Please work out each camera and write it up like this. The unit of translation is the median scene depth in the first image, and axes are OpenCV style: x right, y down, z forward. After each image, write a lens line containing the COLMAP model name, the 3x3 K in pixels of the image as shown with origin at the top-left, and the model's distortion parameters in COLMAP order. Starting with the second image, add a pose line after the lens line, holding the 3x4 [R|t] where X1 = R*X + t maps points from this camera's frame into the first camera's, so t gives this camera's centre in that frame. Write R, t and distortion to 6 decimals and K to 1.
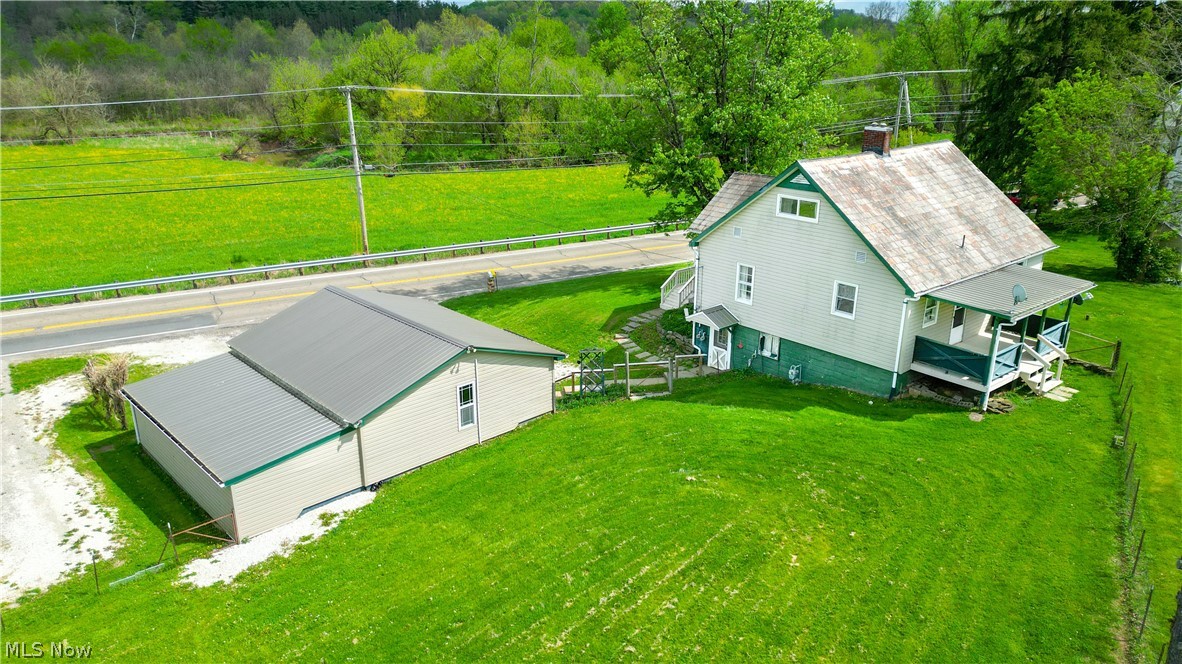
lens RADIAL K [[827.7, 0, 583.9], [0, 827.7, 336.2], [0, 0, 1]] dist [0.064390, -0.064366]
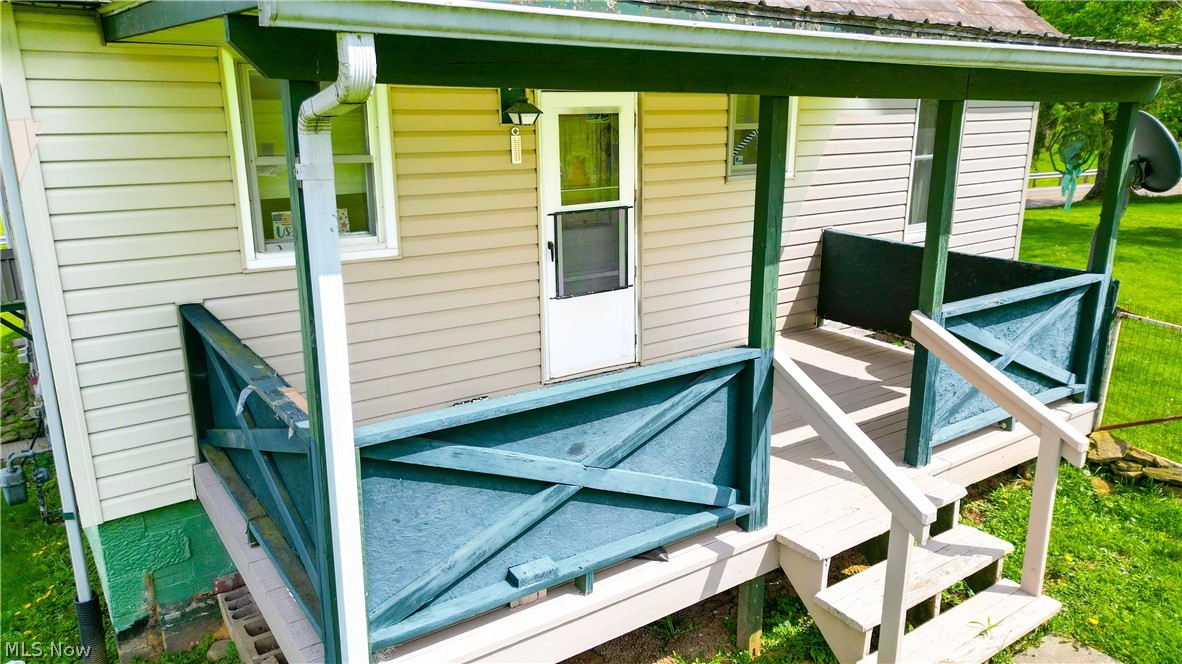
lens RADIAL K [[827.7, 0, 589.6], [0, 827.7, 329.3], [0, 0, 1]] dist [0.064390, -0.064366]
pose [[0.995389, 0.026494, -0.092192, 0.490438], [-0.032298, 0.997551, -0.062043, 0.013414], [0.090322, 0.064735, 0.993806, 0.821907]]
